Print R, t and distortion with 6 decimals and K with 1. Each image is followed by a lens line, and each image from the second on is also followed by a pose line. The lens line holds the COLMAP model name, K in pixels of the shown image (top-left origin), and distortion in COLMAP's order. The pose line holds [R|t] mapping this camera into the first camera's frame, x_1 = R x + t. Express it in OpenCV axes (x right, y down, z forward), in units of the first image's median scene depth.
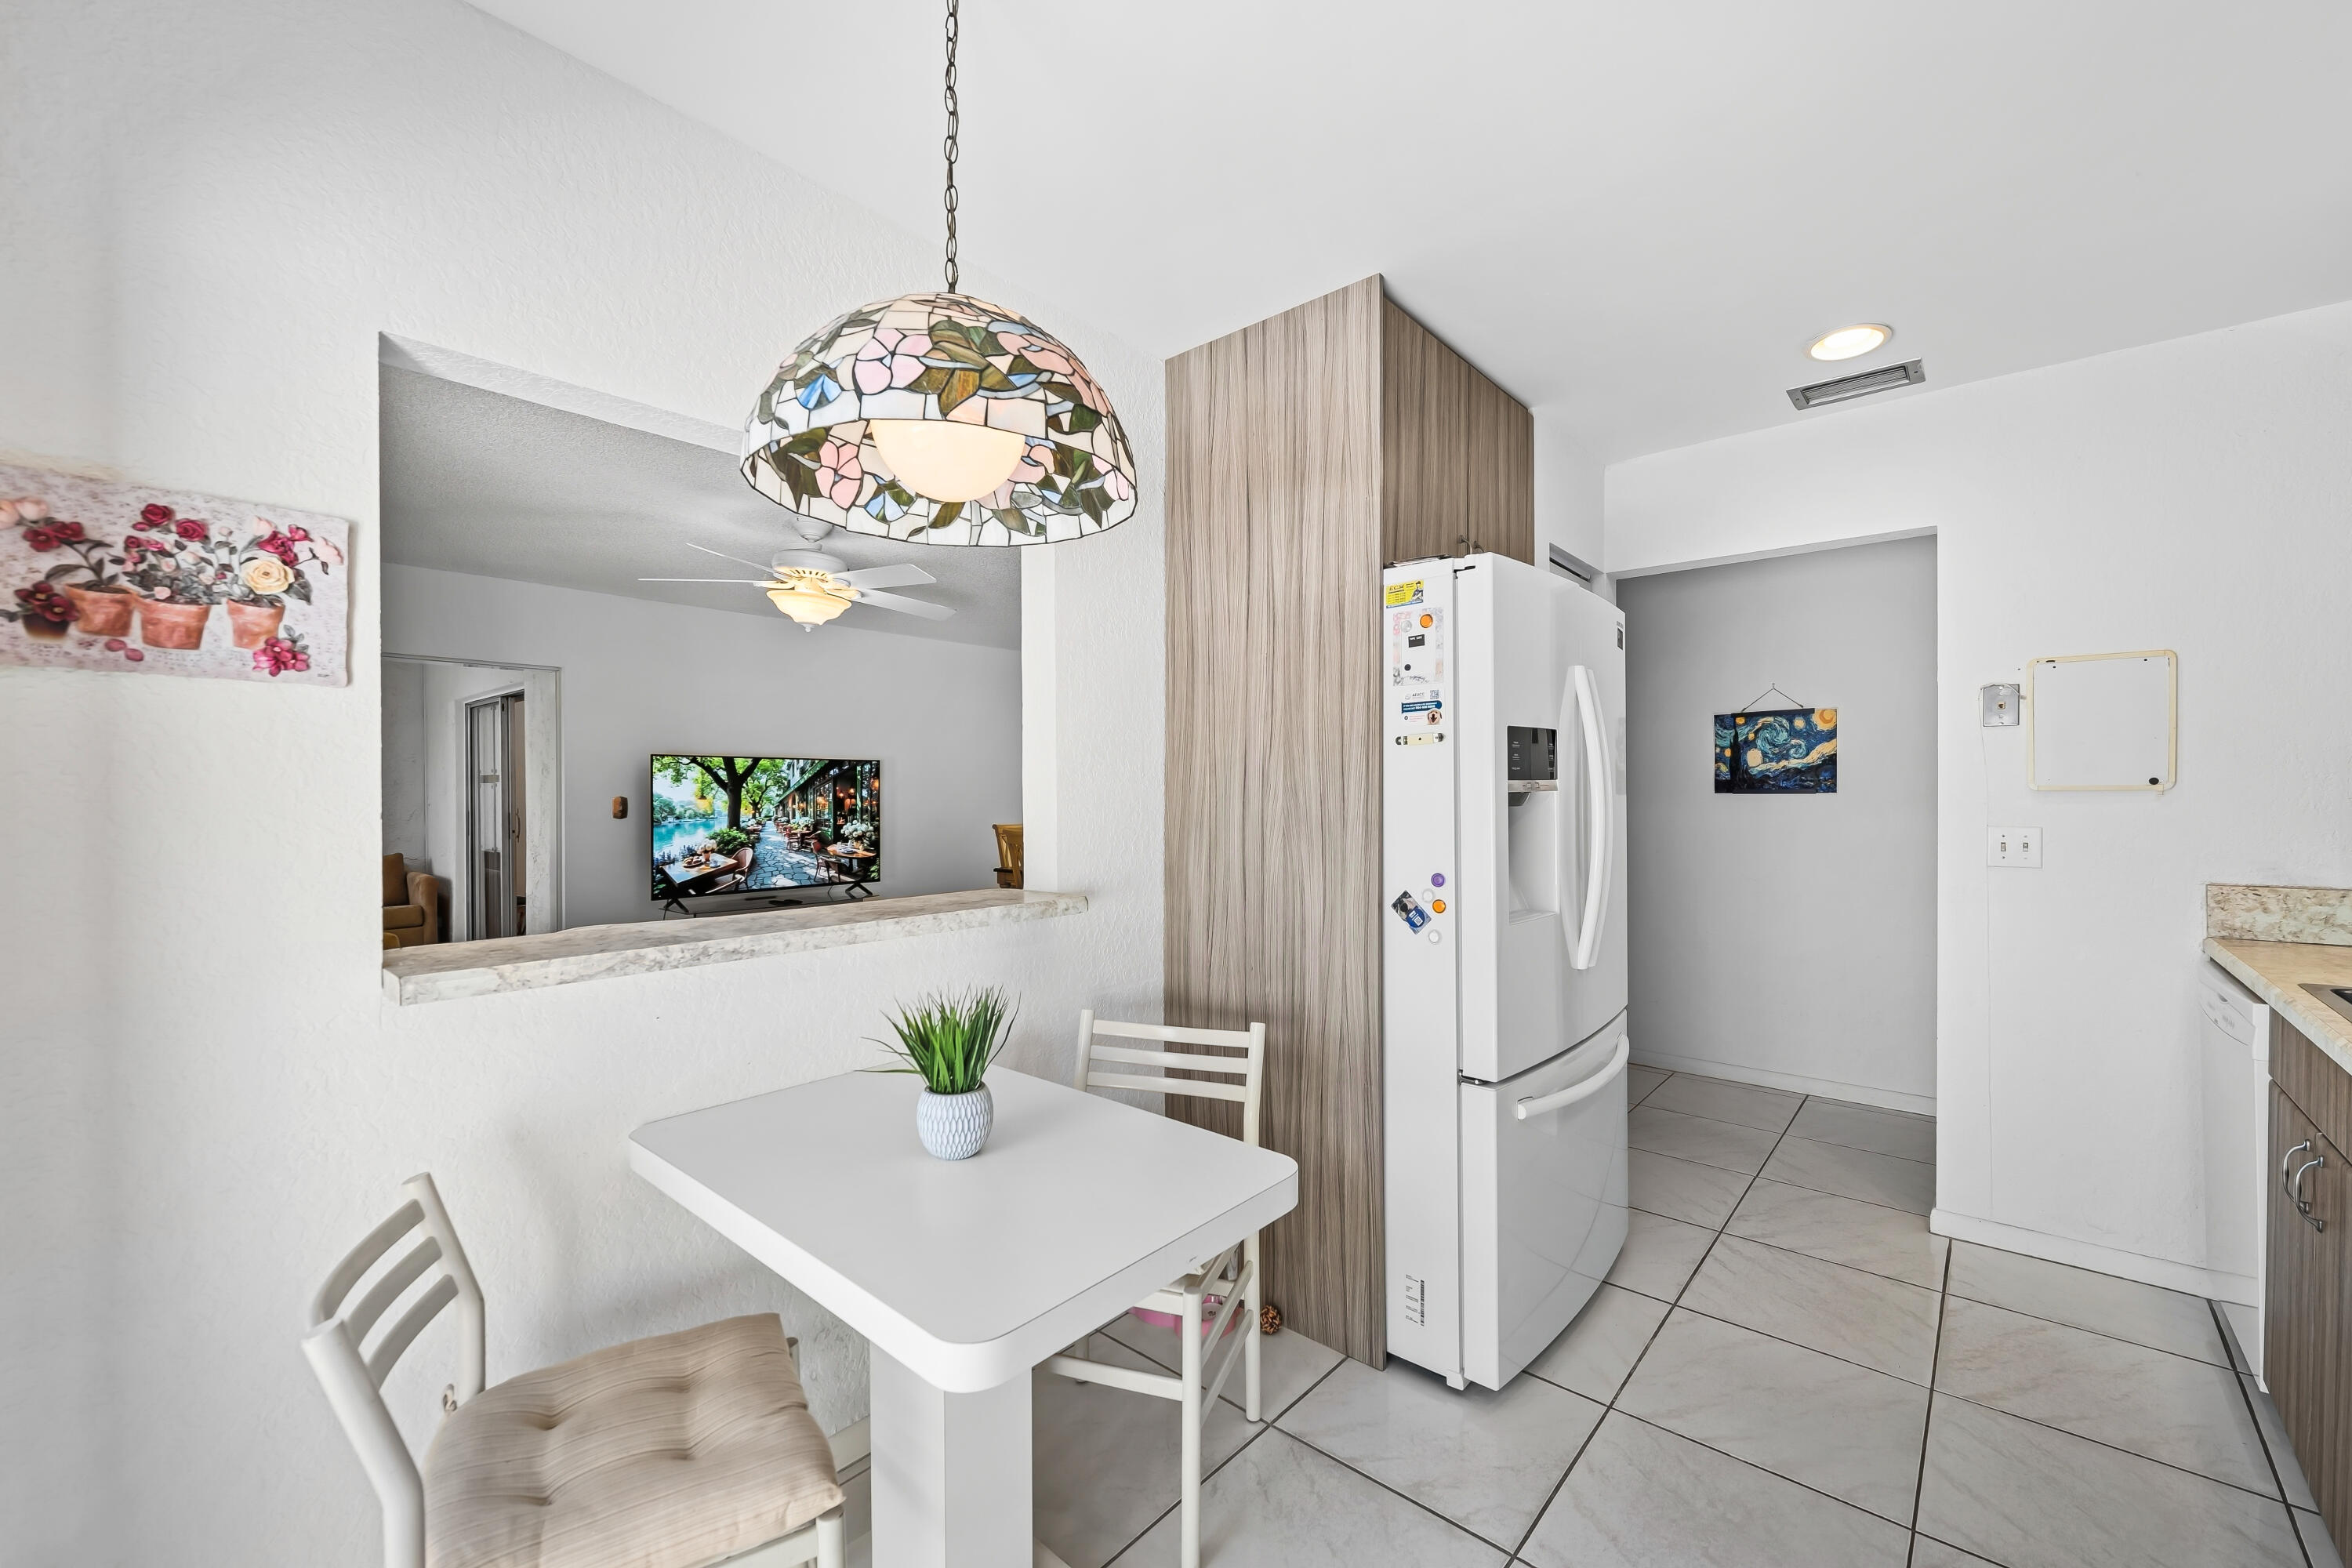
lens RADIAL K [[933.6, 0, 1183.6], [0, 933.6, 794.2], [0, 0, 1]] dist [-0.002116, -0.002648]
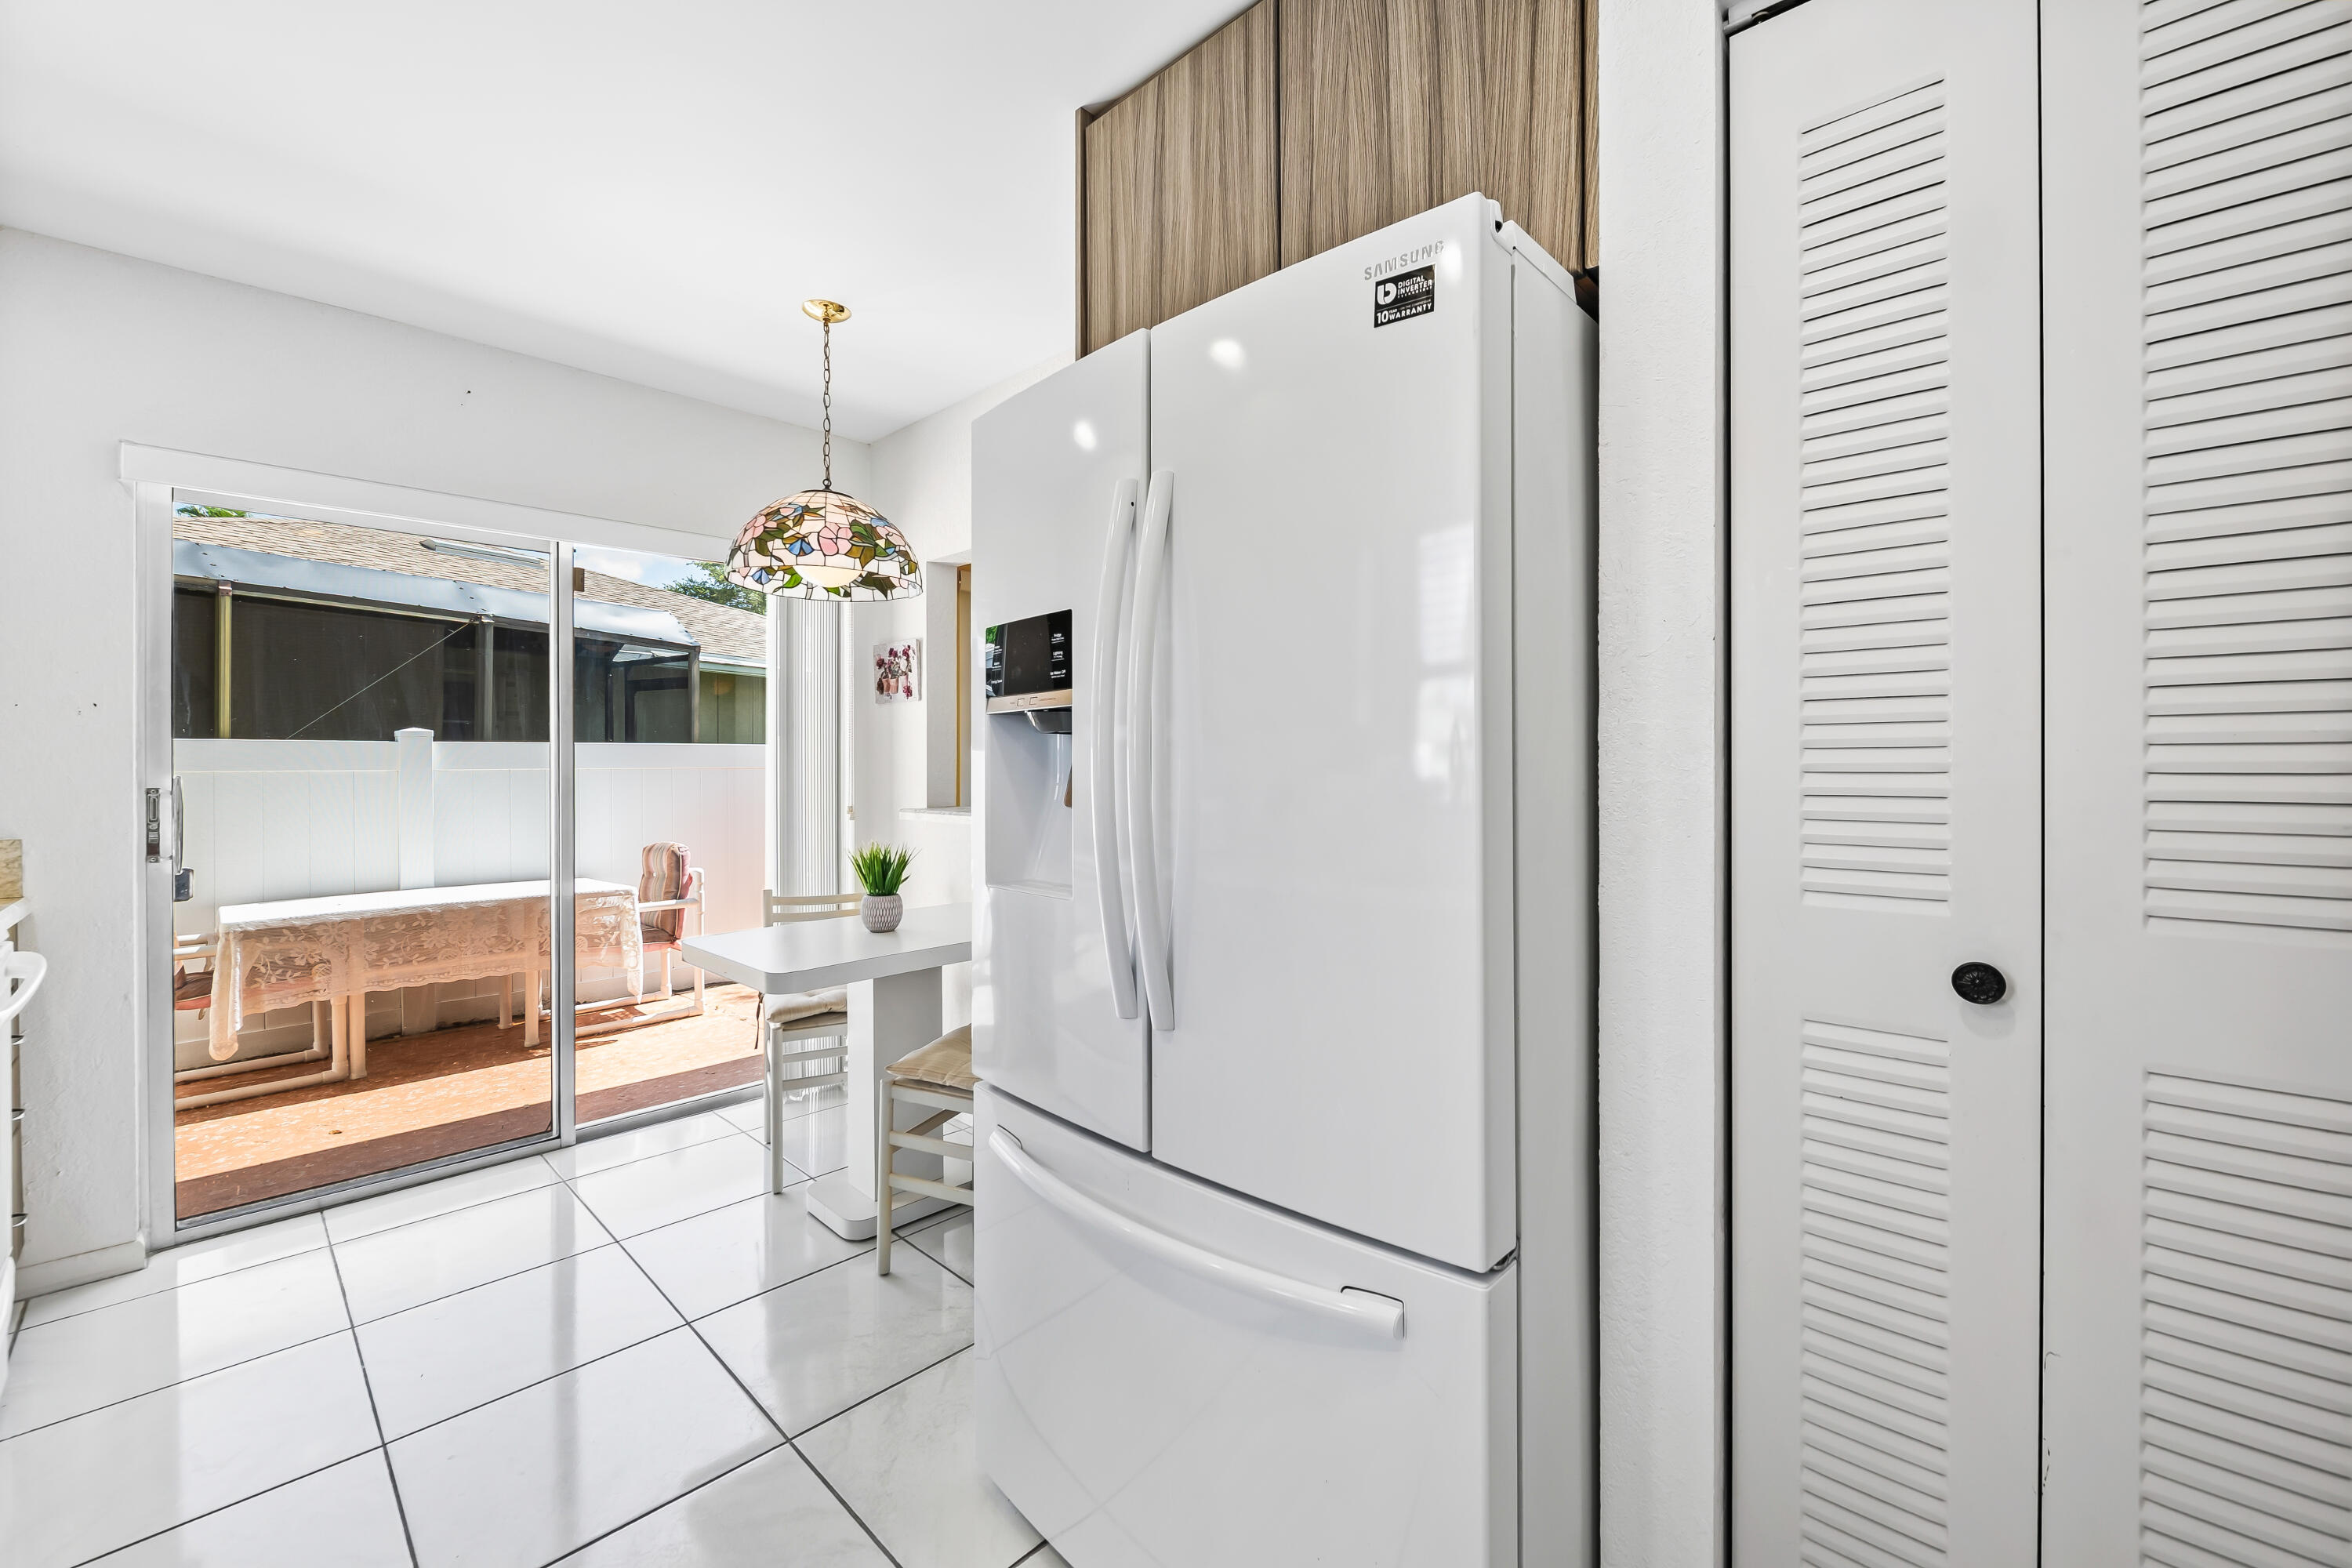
lens RADIAL K [[933.6, 0, 1185.8], [0, 933.6, 768.1], [0, 0, 1]] dist [-0.002116, -0.002648]
pose [[-0.041343, 0.005998, -0.999127, 0.376222], [-0.002801, 0.999977, 0.006119, 0.012732], [0.999141, 0.003052, -0.041325, 0.404013]]
